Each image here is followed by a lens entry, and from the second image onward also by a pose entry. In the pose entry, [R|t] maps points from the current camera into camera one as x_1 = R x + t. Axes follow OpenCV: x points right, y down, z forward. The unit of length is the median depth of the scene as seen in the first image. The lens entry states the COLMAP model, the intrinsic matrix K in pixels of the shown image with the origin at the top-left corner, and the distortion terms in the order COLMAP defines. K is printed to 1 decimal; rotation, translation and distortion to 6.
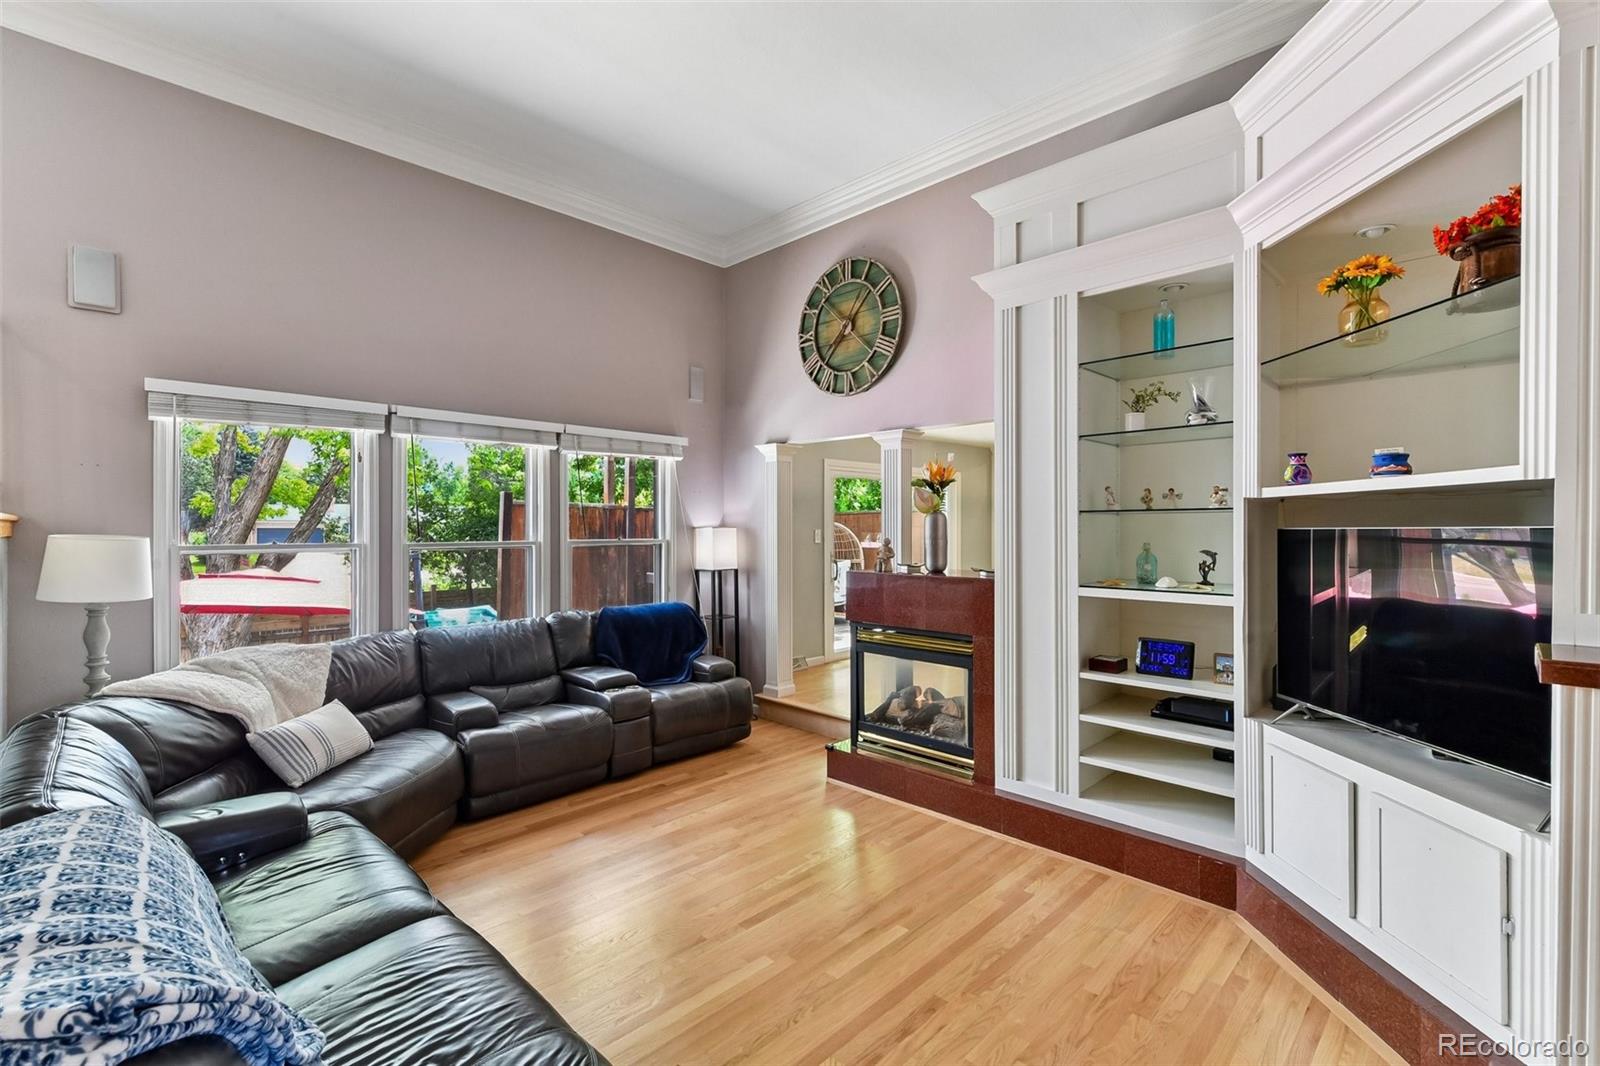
lens RADIAL K [[711.5, 0, 805.0], [0, 711.5, 528.0], [0, 0, 1]] dist [0.001074, -0.000865]
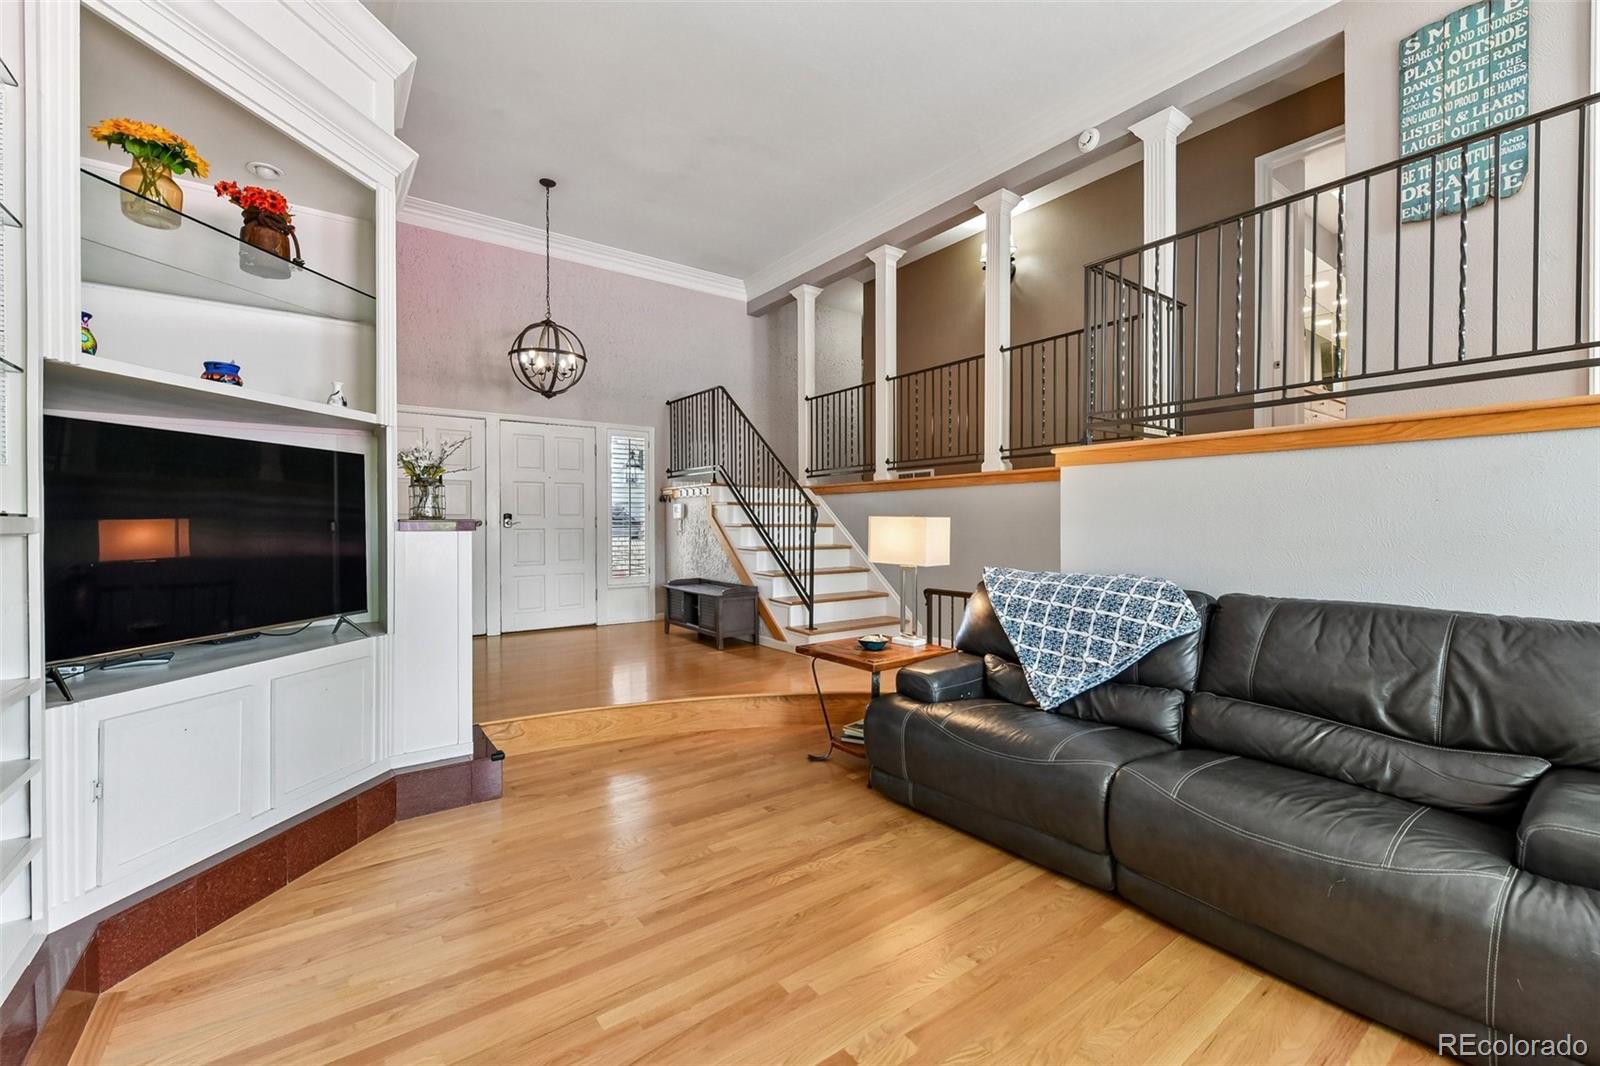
lens RADIAL K [[665.0, 0, 803.2], [0, 665.0, 526.8], [0, 0, 1]] dist [0.001442, -0.000823]
pose [[-0.987506, 0.000139, 0.157580, -0.086240], [0.001225, 0.999976, 0.006793, 0.069064], [-0.157576, 0.006901, -0.987483, 0.985206]]
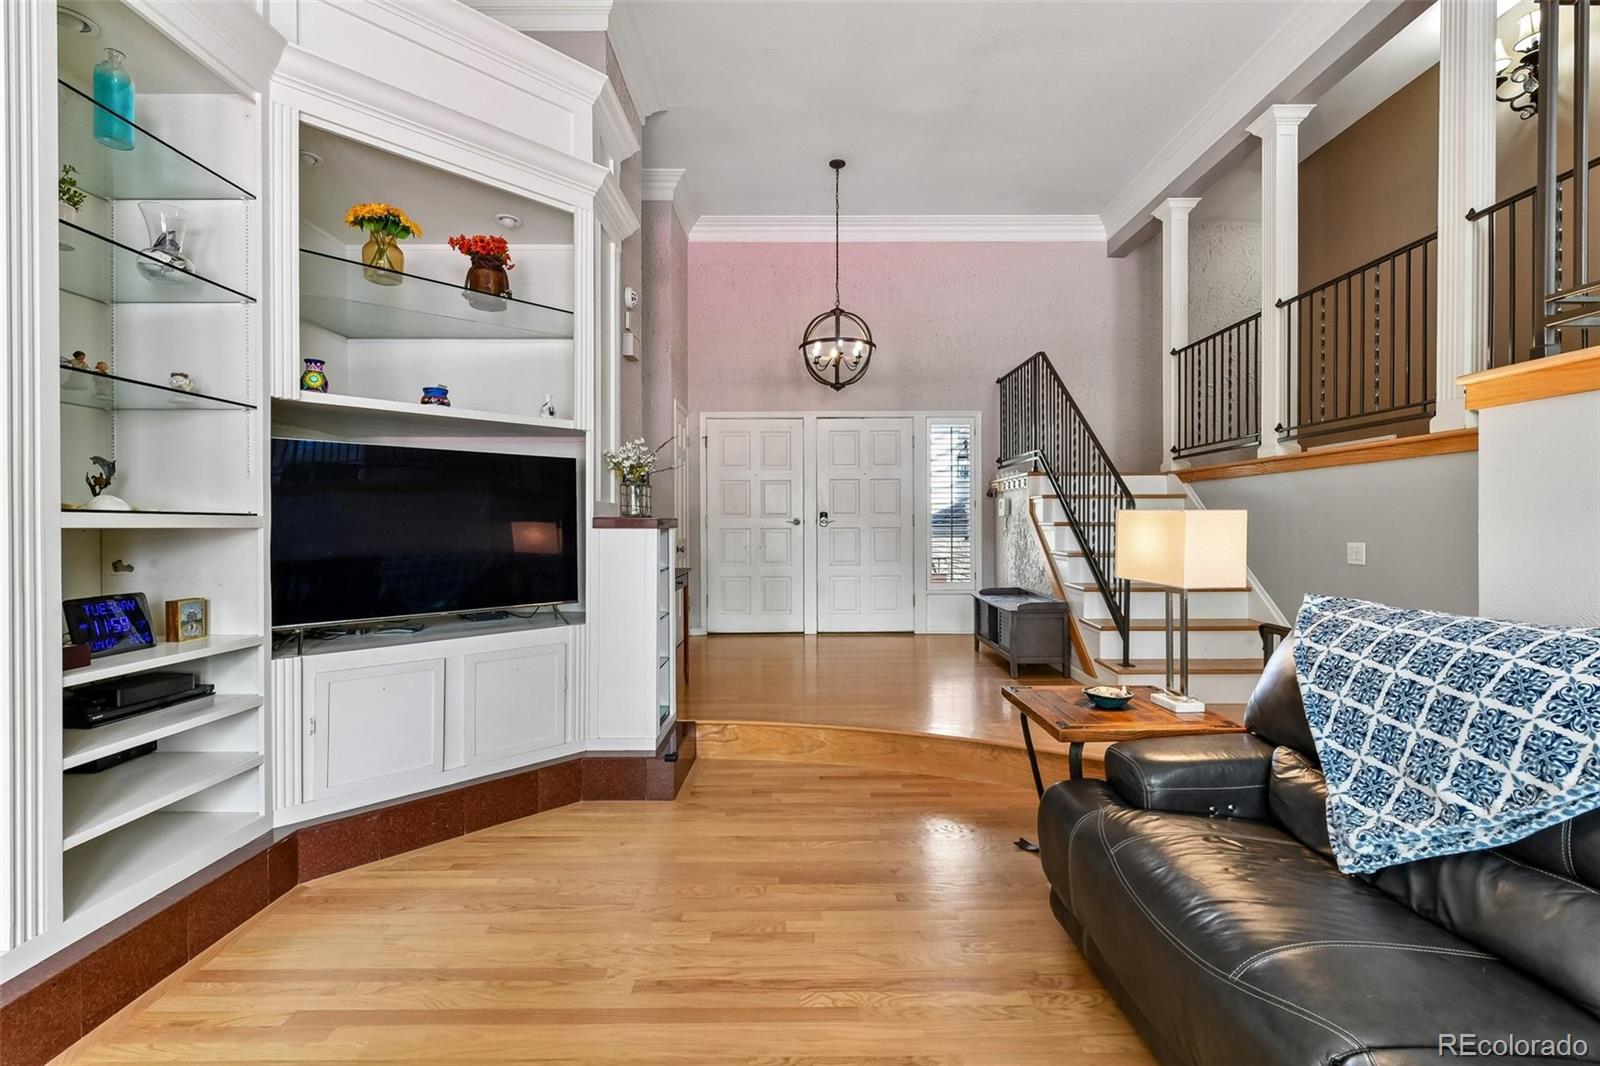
lens RADIAL K [[711.5, 0, 805.0], [0, 711.5, 528.0], [0, 0, 1]] dist [0.001074, -0.000865]
pose [[-0.701946, -0.002984, 0.712224, -0.278741], [0.003160, 0.999968, 0.007304, 0.071843], [-0.712223, 0.007378, -0.701915, 0.764416]]
